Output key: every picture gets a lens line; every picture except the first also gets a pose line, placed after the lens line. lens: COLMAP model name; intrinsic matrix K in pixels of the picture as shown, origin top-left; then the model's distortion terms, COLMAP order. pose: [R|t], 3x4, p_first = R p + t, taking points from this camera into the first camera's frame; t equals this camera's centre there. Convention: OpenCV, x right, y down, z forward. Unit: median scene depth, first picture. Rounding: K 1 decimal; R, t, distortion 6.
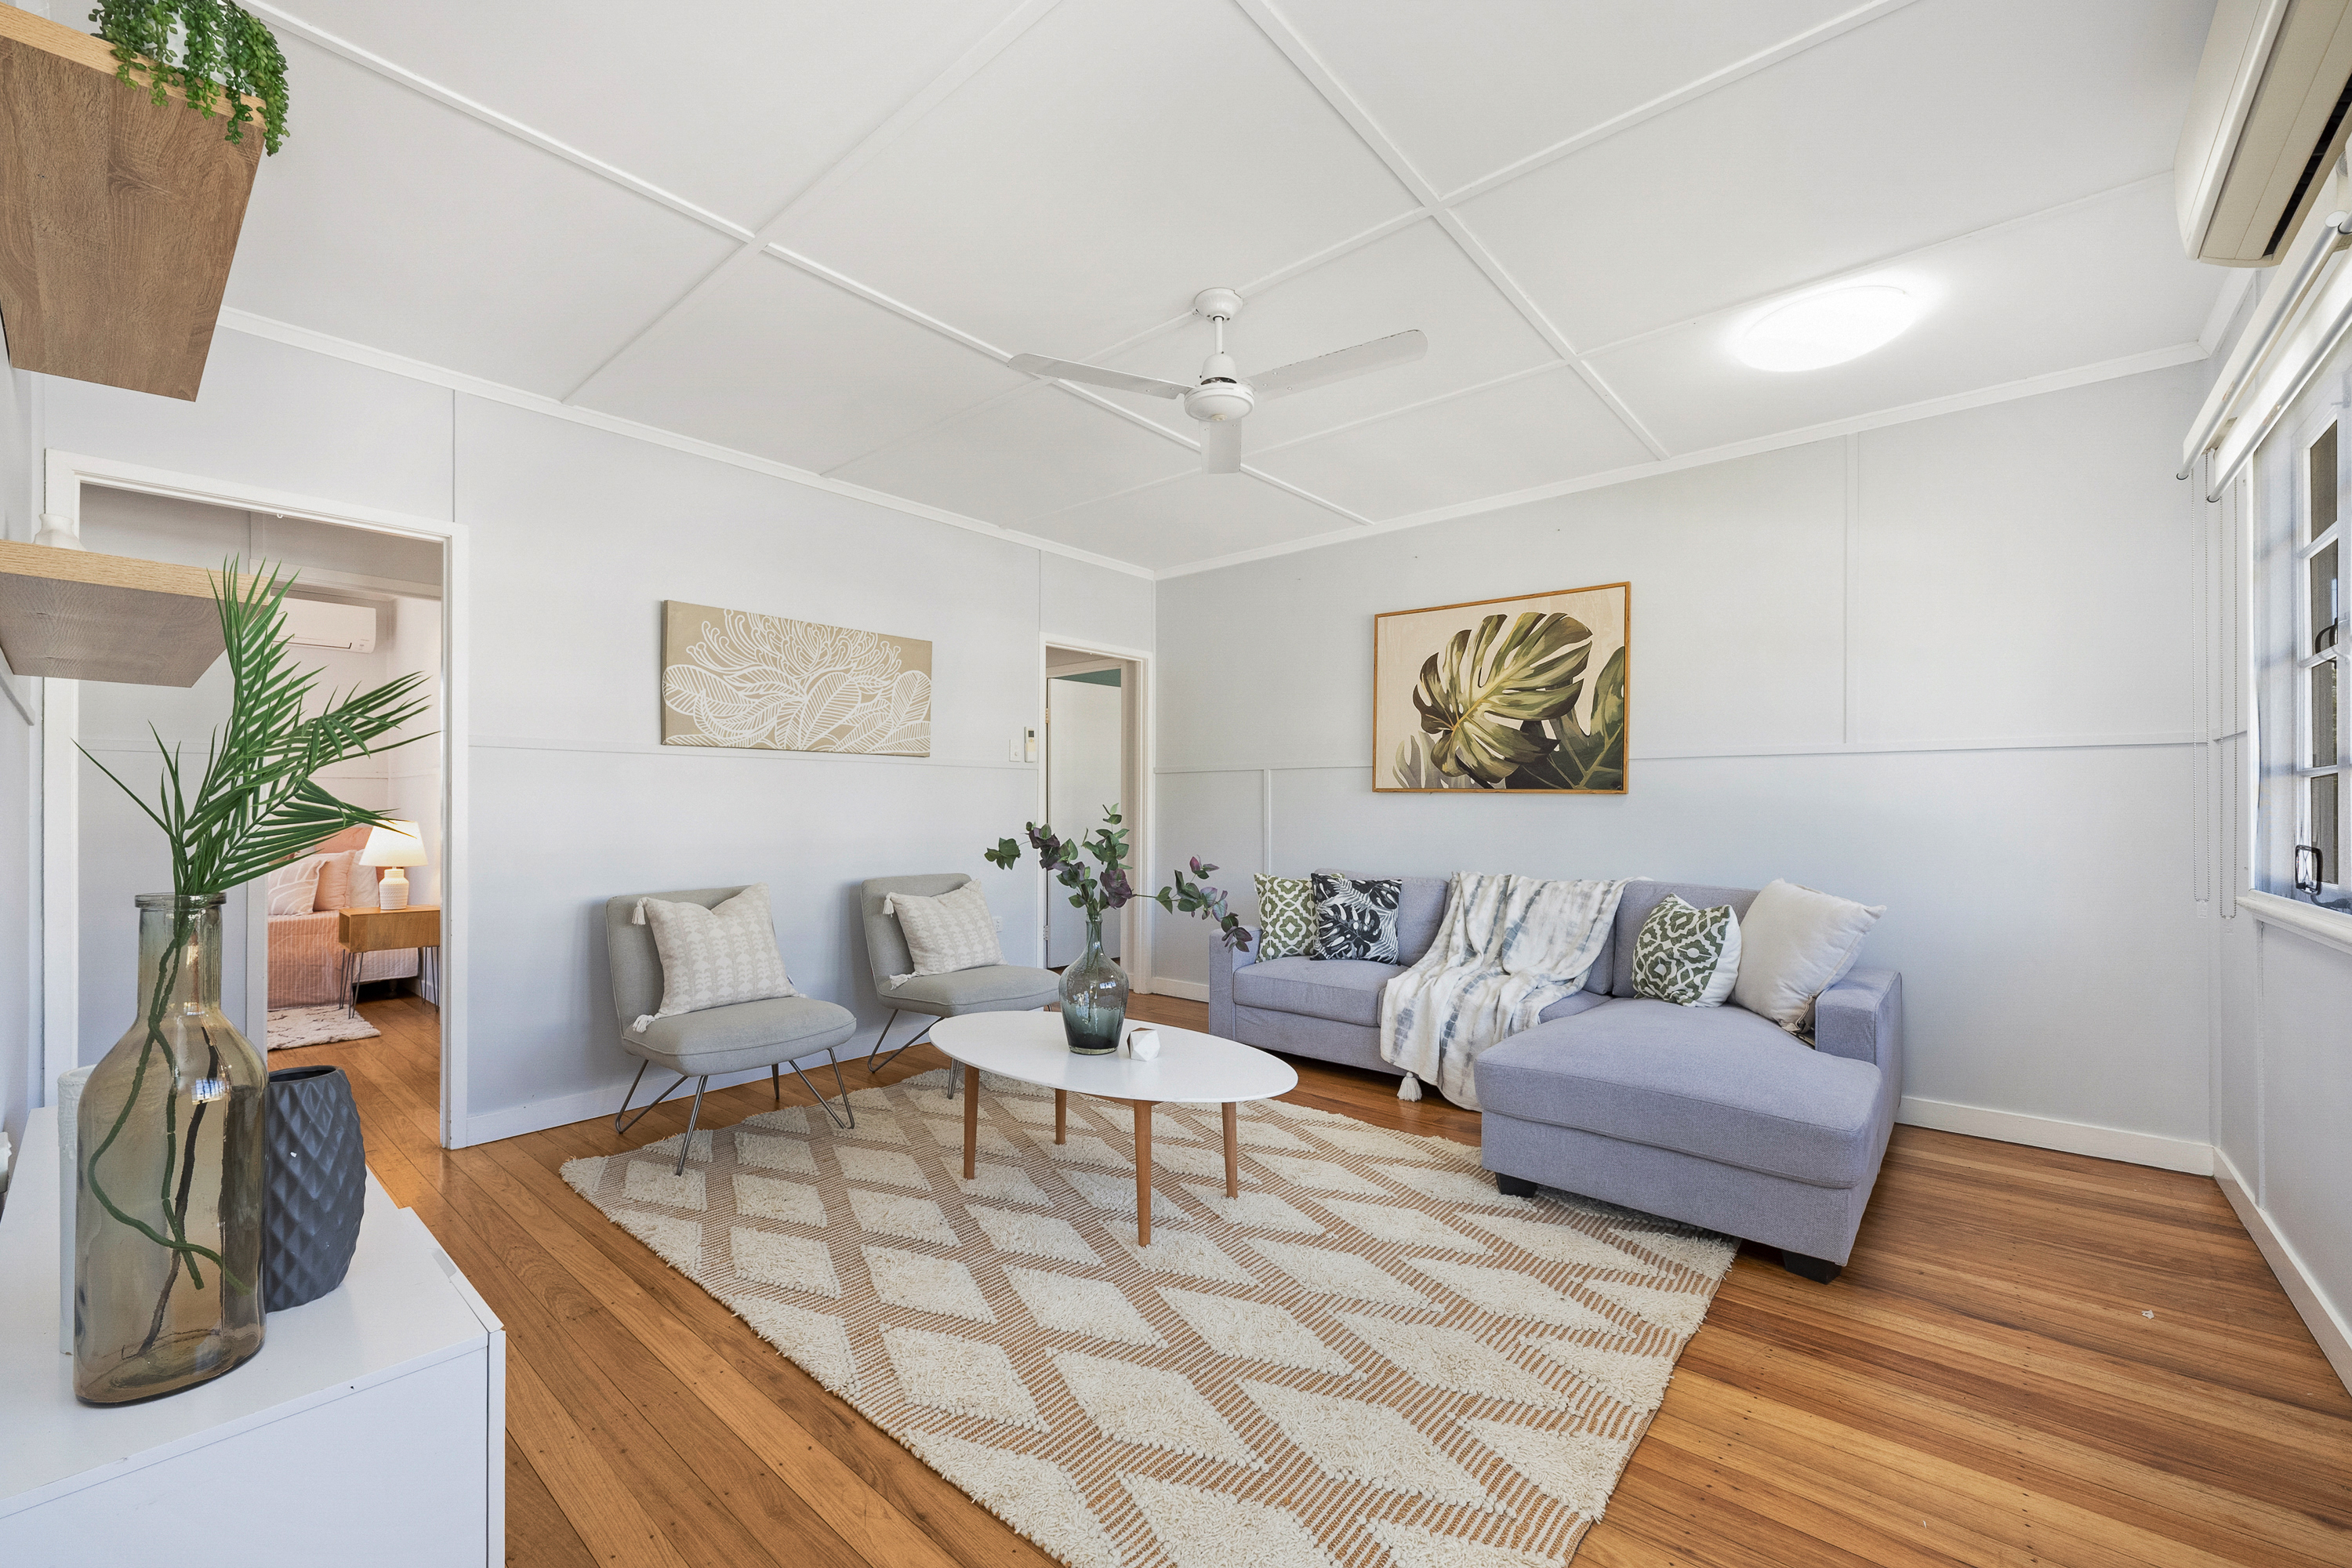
lens RADIAL K [[947.5, 0, 1162.0], [0, 947.5, 792.4], [0, 0, 1]] dist [-0.003020, 0.000055]
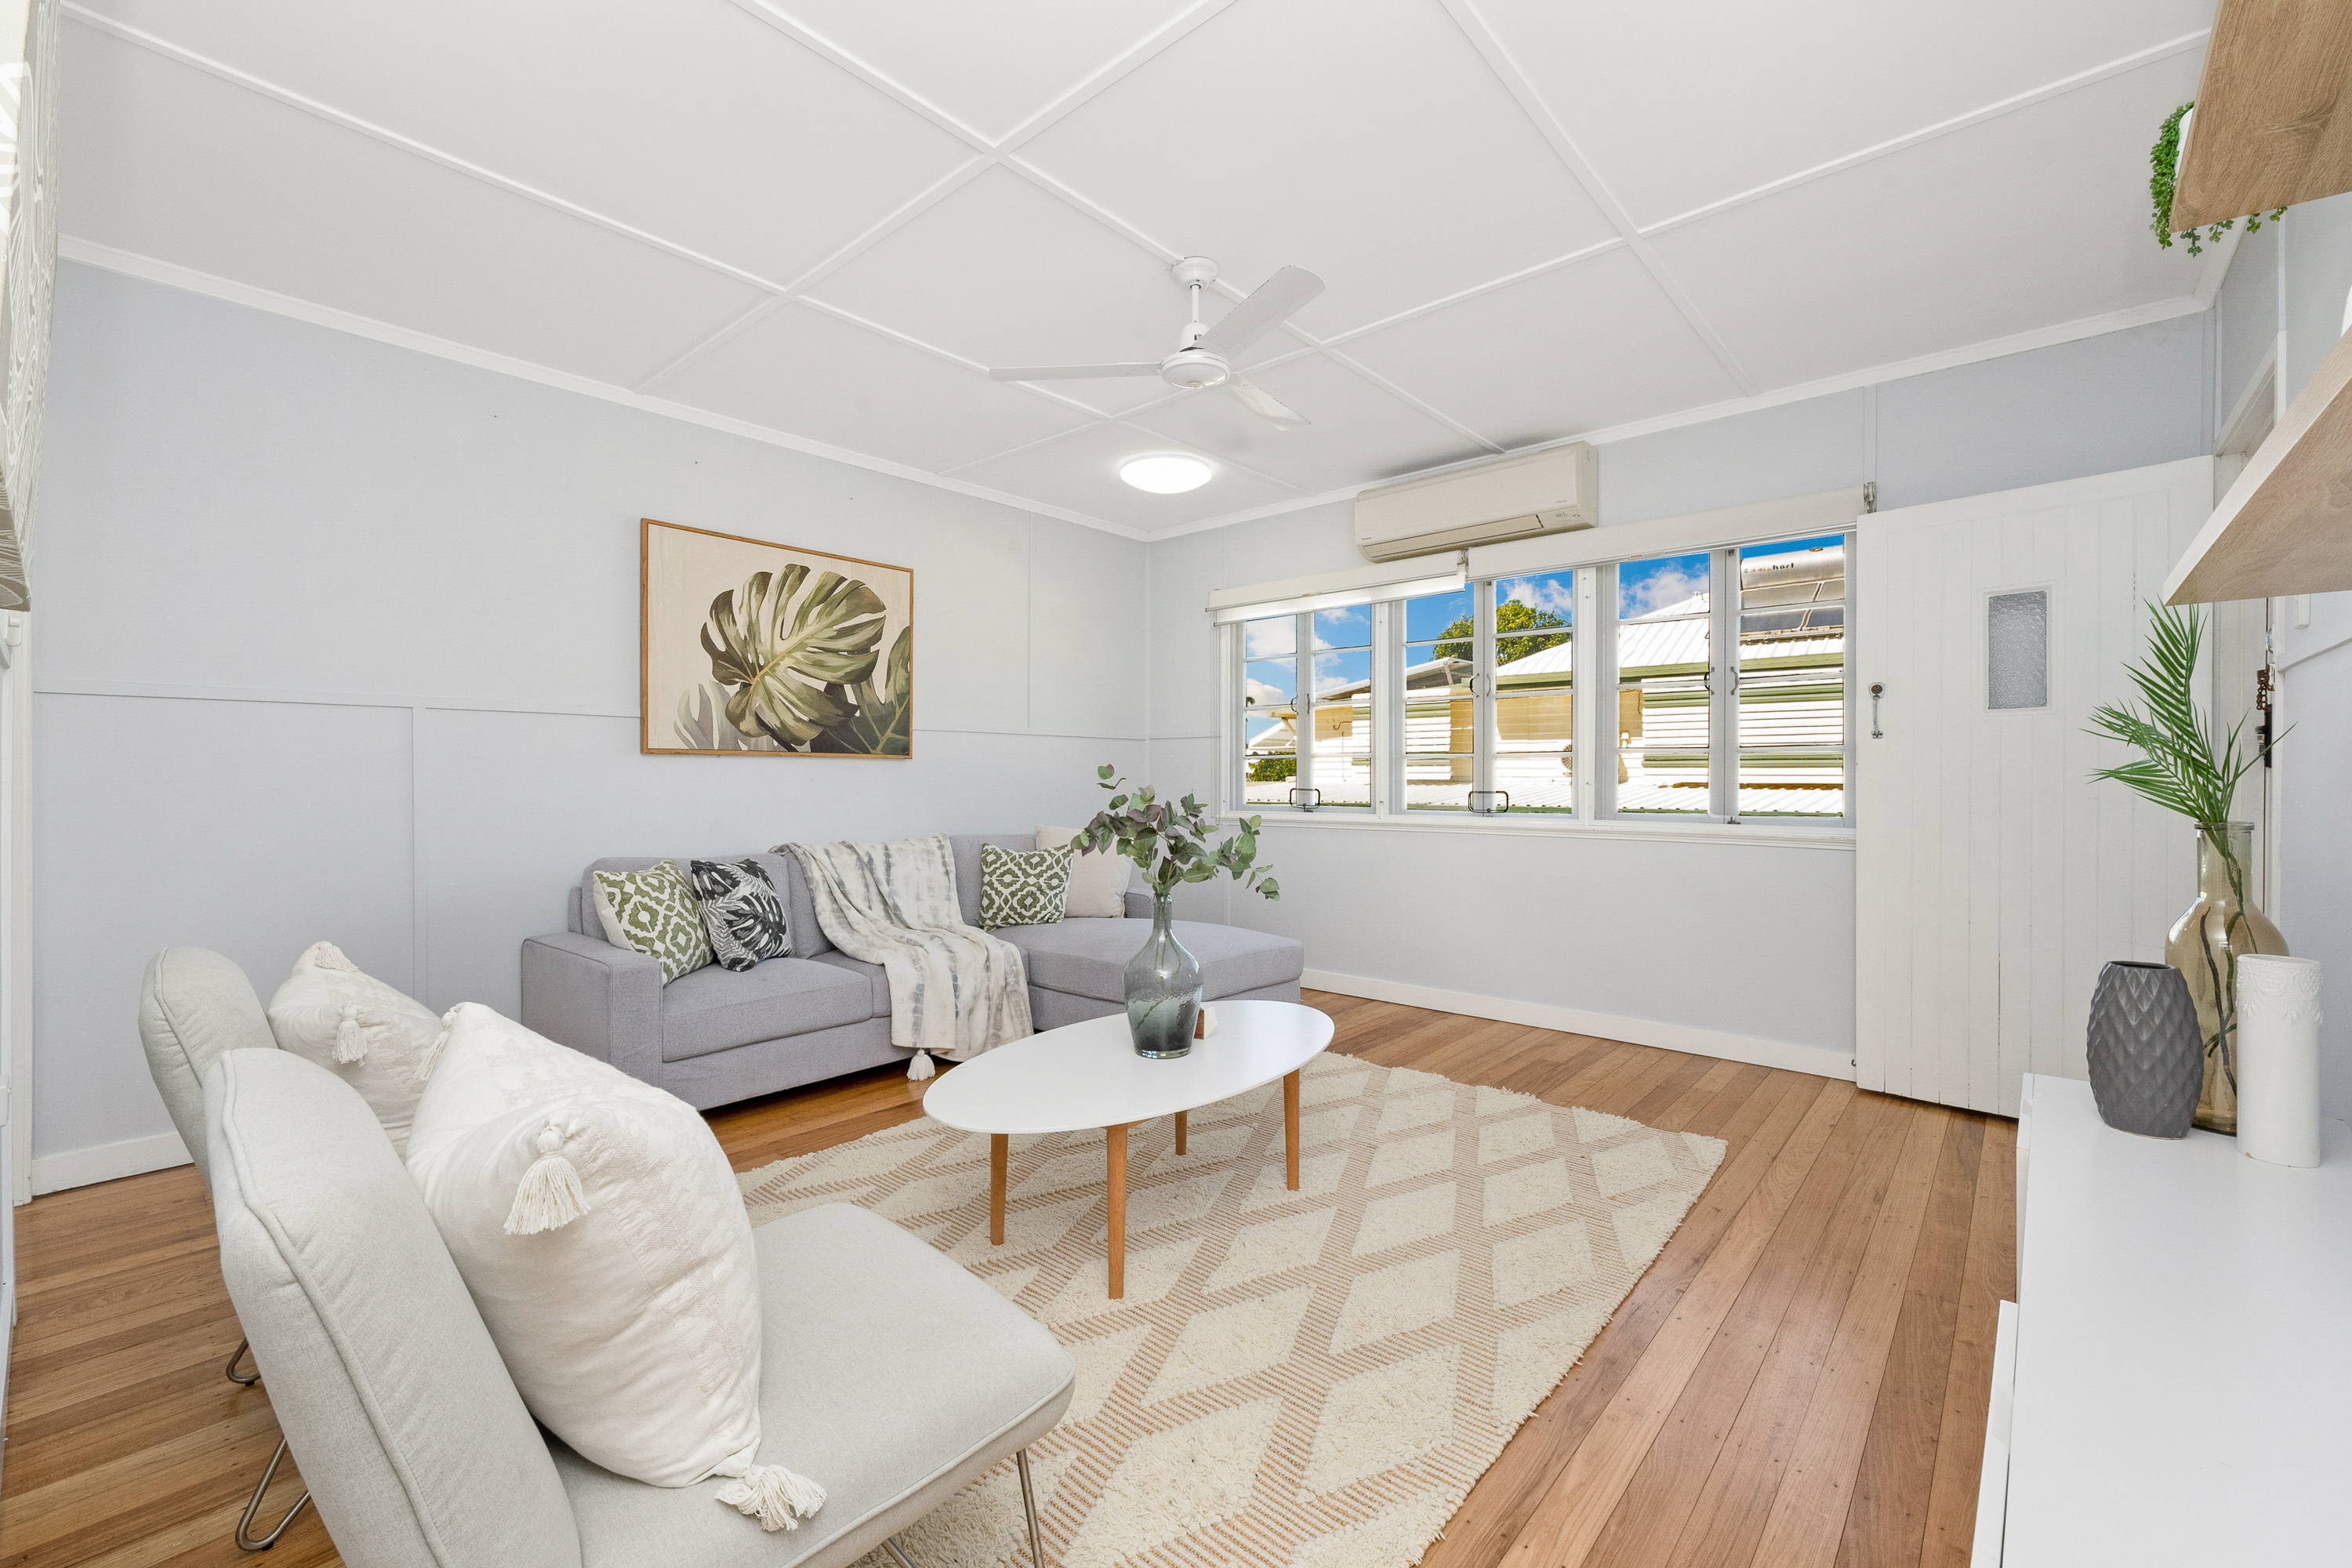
lens RADIAL K [[982.2, 0, 1163.2], [0, 982.2, 780.0], [0, 0, 1]] dist [-0.041553, -0.000109]
pose [[0.014474, -0.004441, 0.999885, -0.616575], [-0.005228, 0.999976, 0.004517, 0.017717], [-0.999882, -0.005293, 0.014451, 0.648912]]
